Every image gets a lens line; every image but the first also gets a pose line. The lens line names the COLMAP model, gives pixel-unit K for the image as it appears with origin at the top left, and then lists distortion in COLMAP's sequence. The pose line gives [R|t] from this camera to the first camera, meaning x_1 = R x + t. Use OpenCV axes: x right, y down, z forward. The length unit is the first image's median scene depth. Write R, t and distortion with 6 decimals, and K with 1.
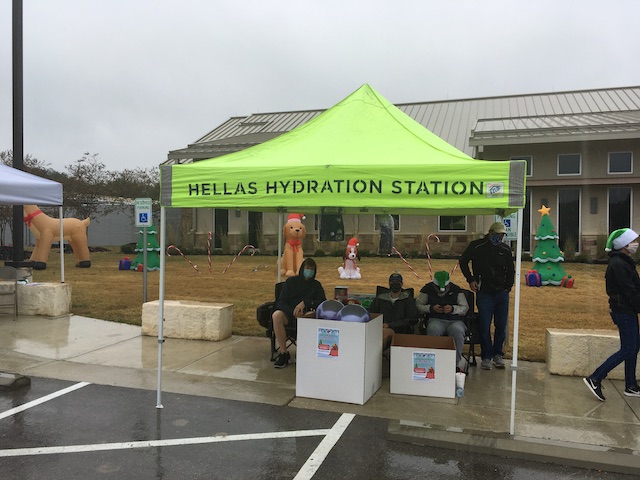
lens RADIAL K [[543.1, 0, 320.6], [0, 543.1, 243.5], [0, 0, 1]] dist [0.040166, -0.000611]
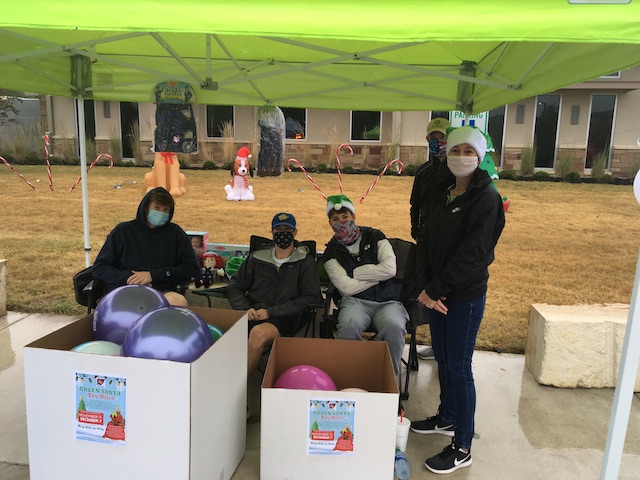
lens RADIAL K [[543.1, 0, 324.0], [0, 543.1, 239.5], [0, 0, 1]] dist [0.040166, -0.000611]
pose [[0.985266, -0.013380, 0.170506, 0.039279], [-0.013522, 0.987720, 0.155646, -0.002570], [-0.170494, -0.155658, 0.972986, 0.211910]]
